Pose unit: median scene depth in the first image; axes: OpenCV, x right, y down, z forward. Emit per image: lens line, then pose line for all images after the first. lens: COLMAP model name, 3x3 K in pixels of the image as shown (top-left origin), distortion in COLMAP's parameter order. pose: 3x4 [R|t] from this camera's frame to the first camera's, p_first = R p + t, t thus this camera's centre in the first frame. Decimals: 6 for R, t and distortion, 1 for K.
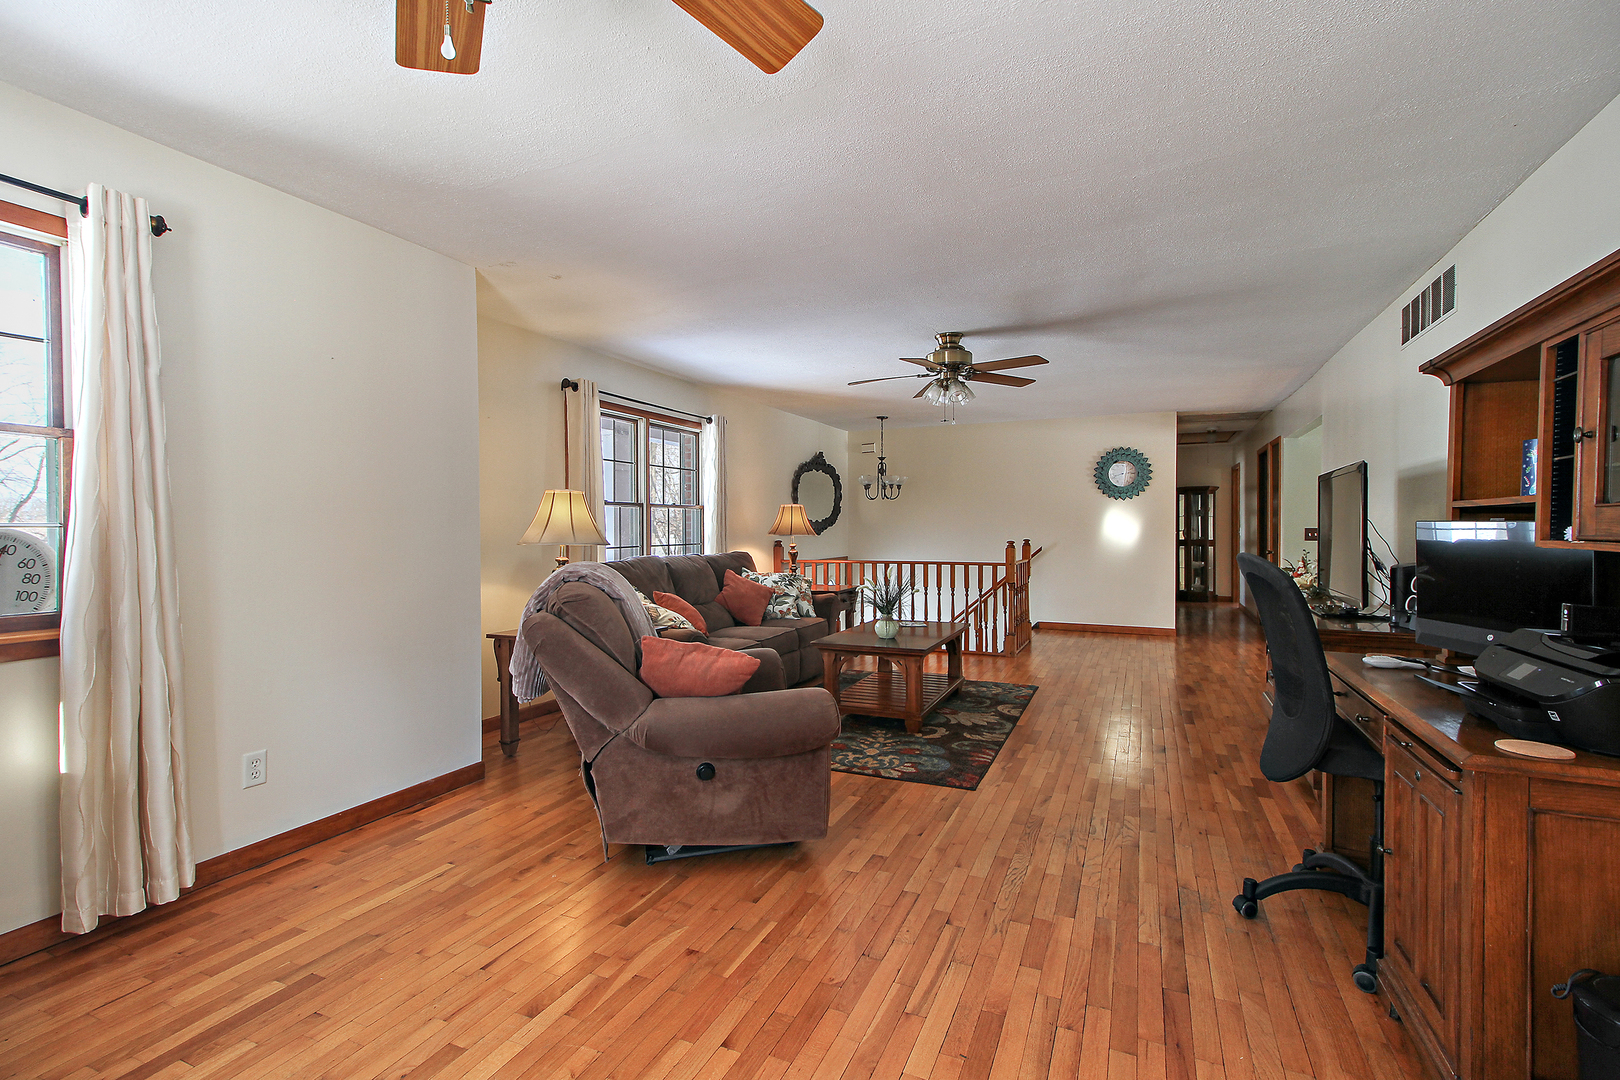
lens RADIAL K [[744.6, 0, 810.0], [0, 744.6, 540.0], [0, 0, 1]] dist [0.033489, -0.000421]
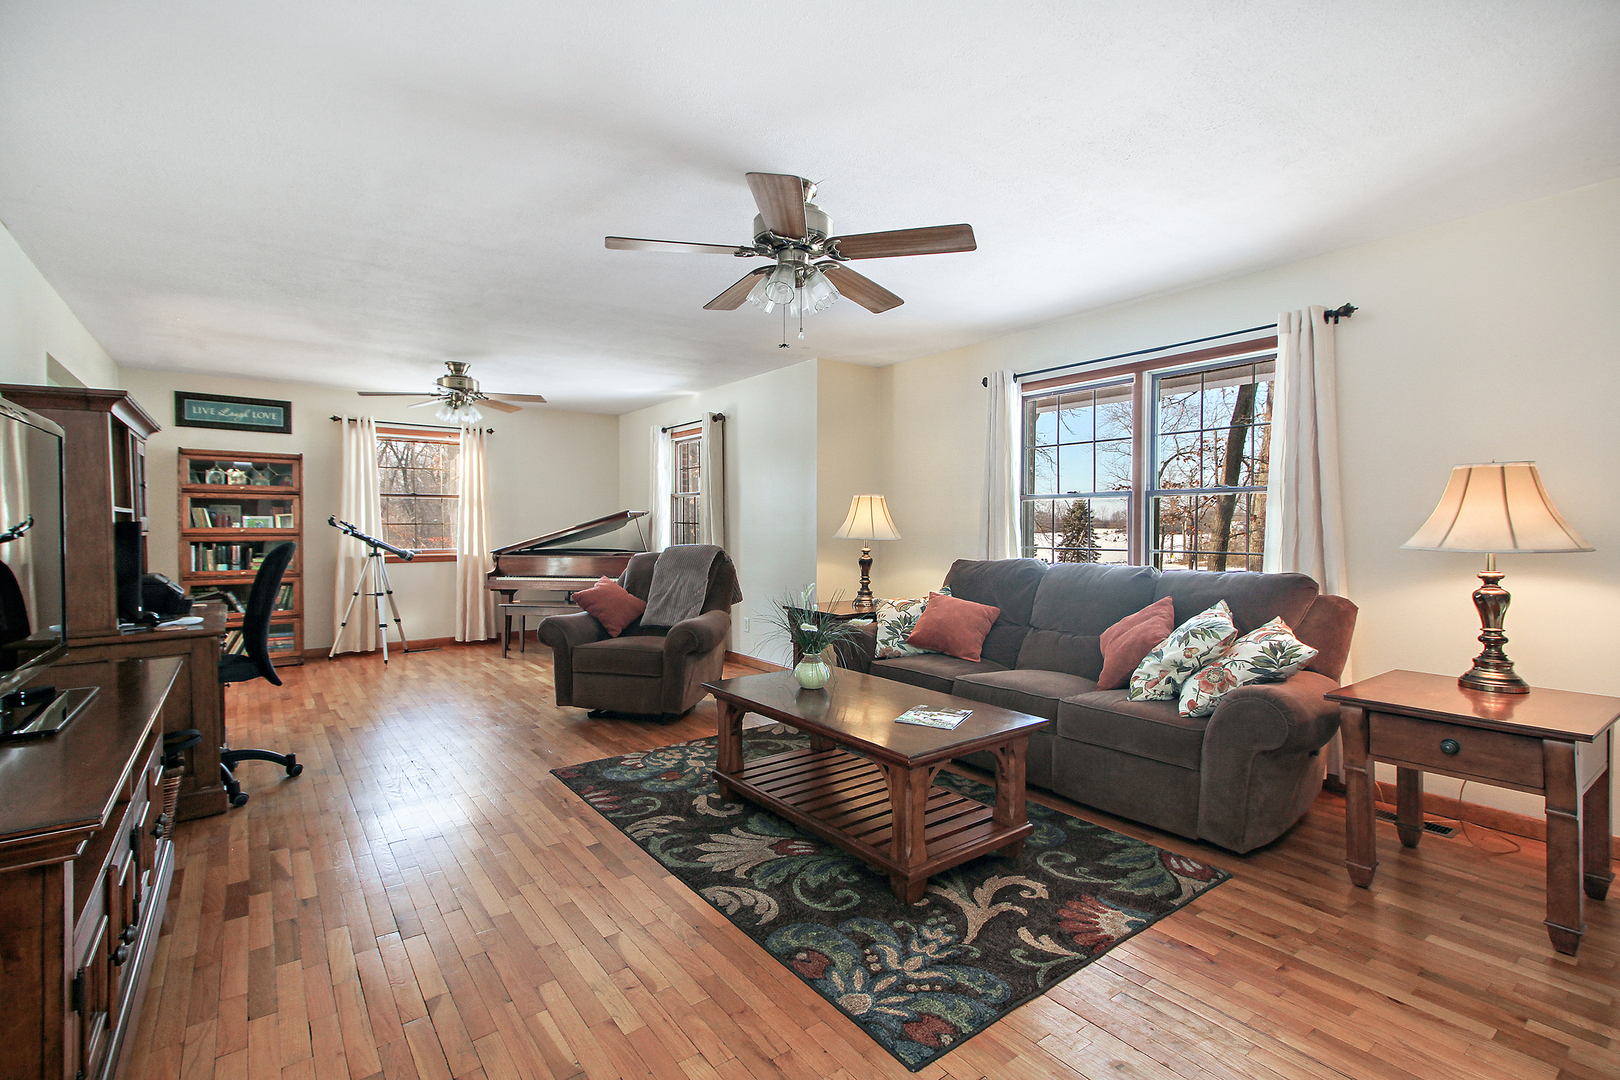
lens RADIAL K [[744.6, 0, 810.0], [0, 744.6, 540.0], [0, 0, 1]] dist [0.033489, -0.000421]
pose [[-0.492596, 0.024130, -0.869923, 0.806134], [-0.008288, 0.999440, 0.032416, -0.032058], [0.870218, 0.023178, -0.492121, 1.538269]]
